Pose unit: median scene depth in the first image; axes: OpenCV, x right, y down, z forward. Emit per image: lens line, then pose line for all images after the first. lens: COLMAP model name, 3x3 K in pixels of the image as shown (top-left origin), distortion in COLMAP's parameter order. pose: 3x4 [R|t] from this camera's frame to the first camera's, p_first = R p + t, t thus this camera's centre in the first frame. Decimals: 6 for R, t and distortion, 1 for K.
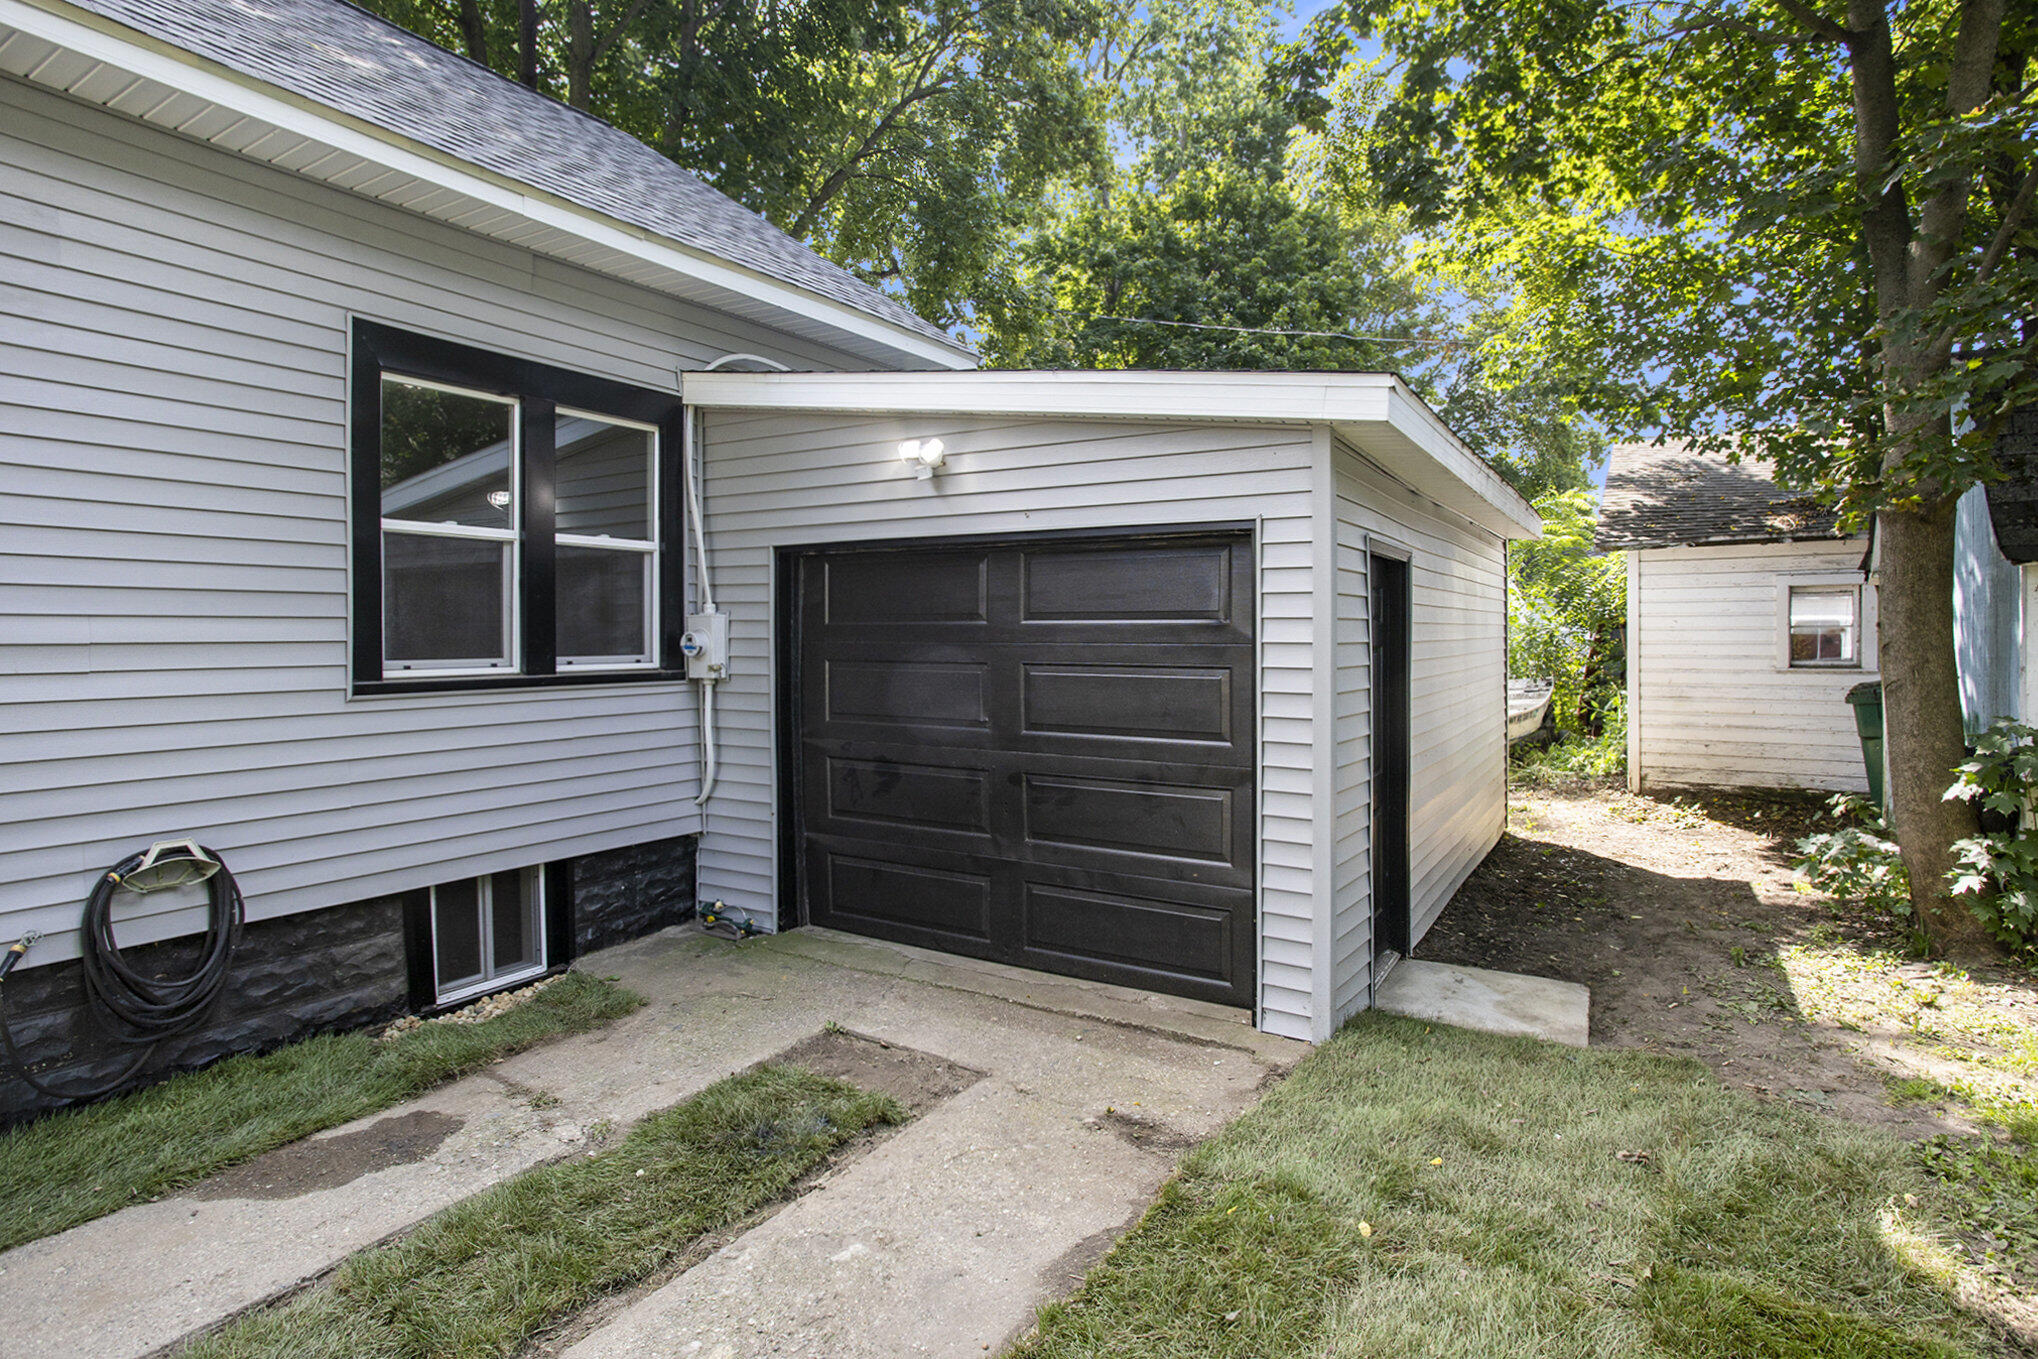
lens RADIAL K [[1018.6, 0, 1019.2], [0, 1018.6, 645.8], [0, 0, 1]] dist [0.000583, 0.000250]
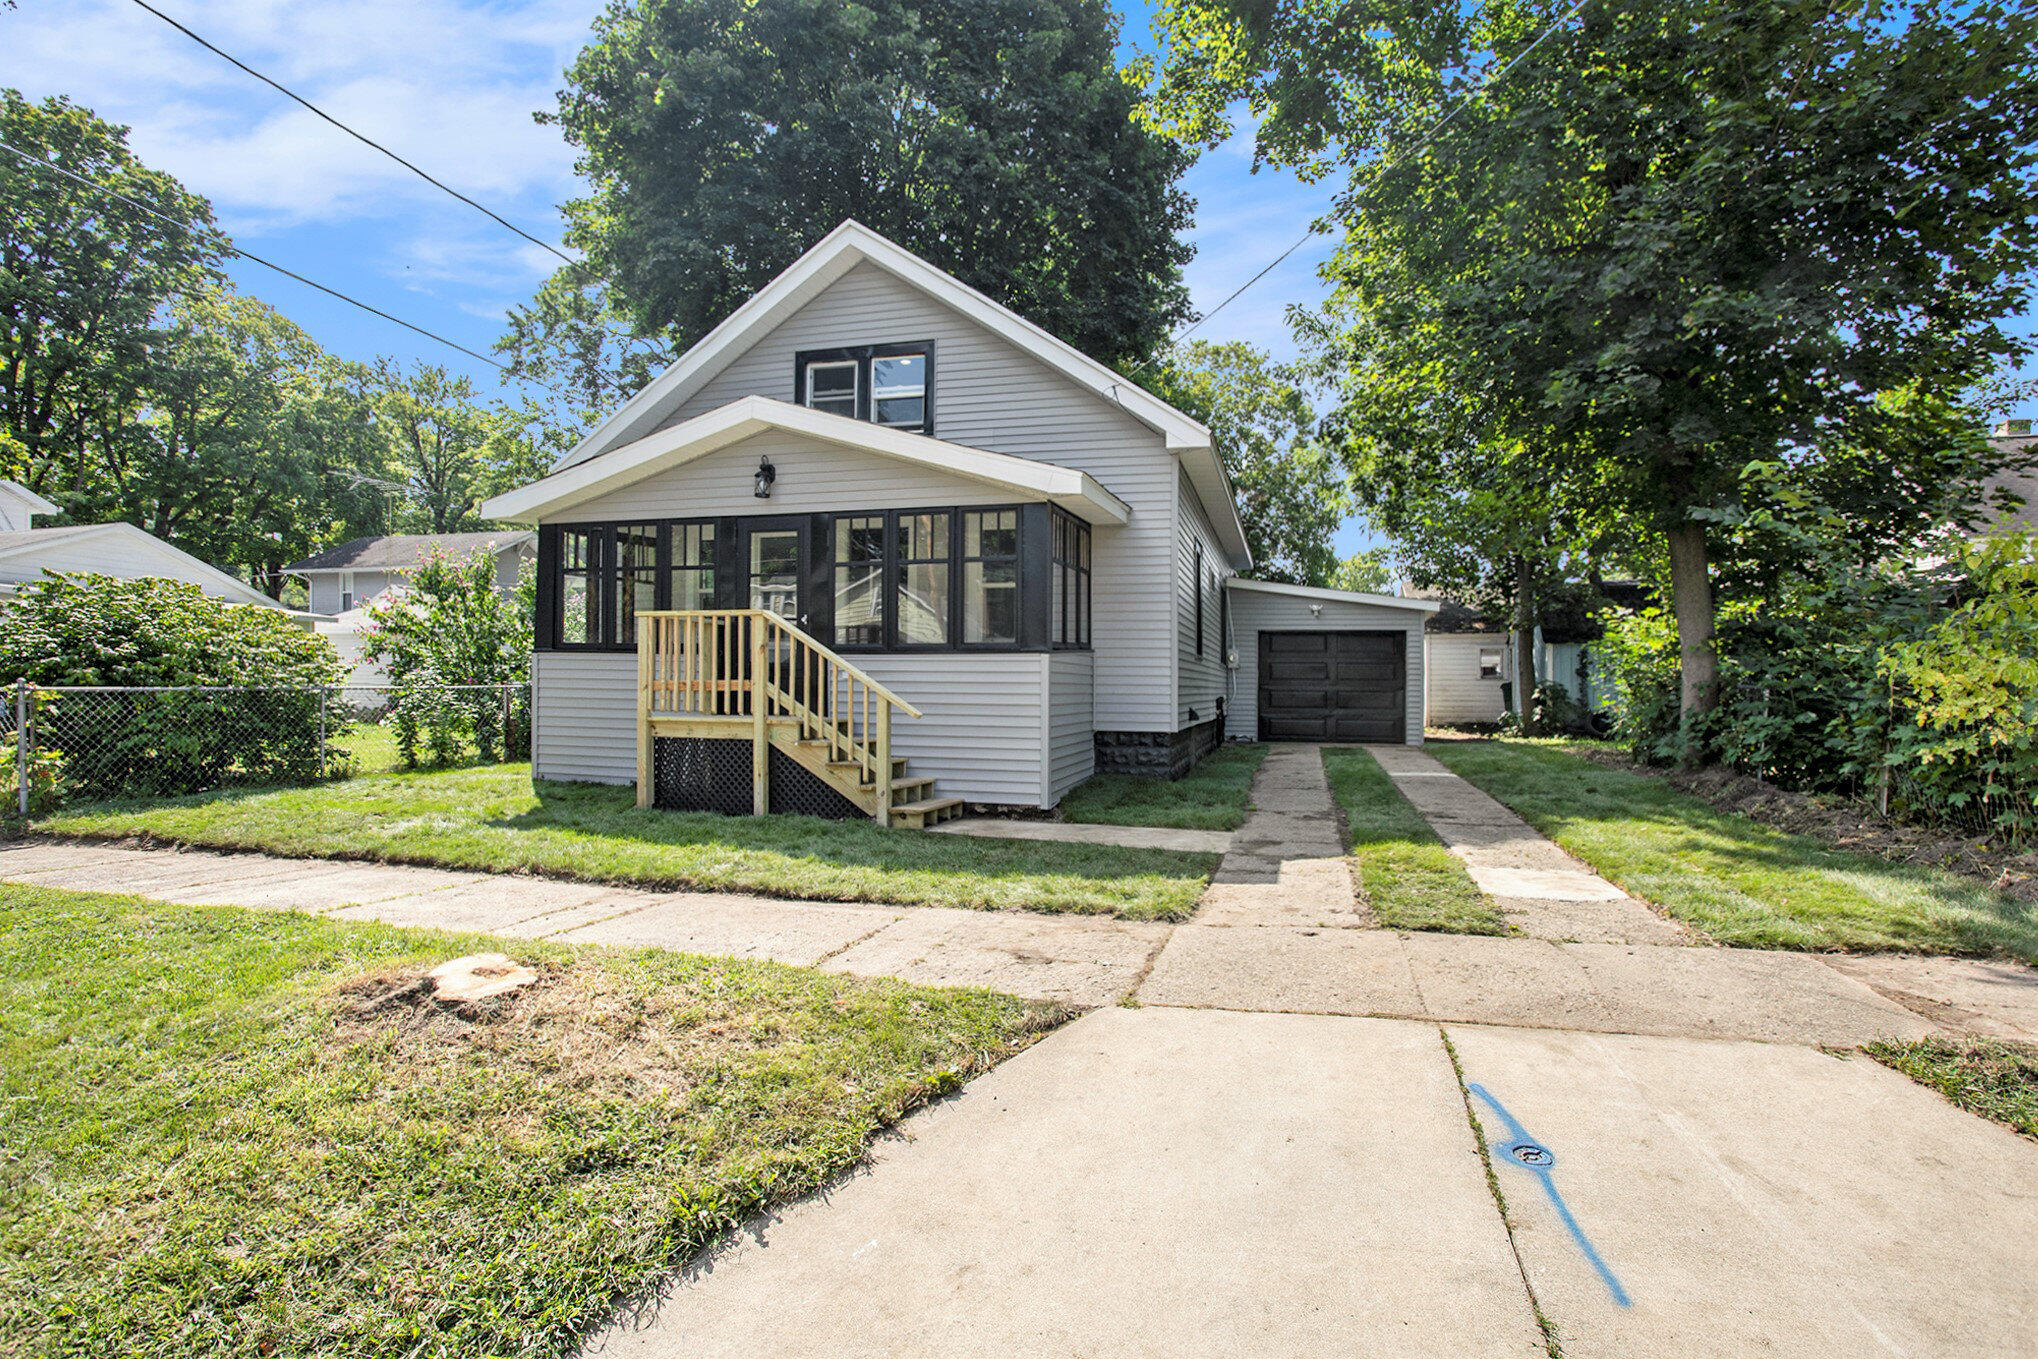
lens RADIAL K [[1005.9, 0, 1019.0], [0, 1005.9, 679.5], [0, 0, 1]] dist [-0.000114, 0.000183]
pose [[0.960330, 0.017836, 0.278294, -1.991820], [-0.013316, 0.999747, -0.018121, 0.147399], [-0.278547, 0.013696, 0.960325, -2.092948]]
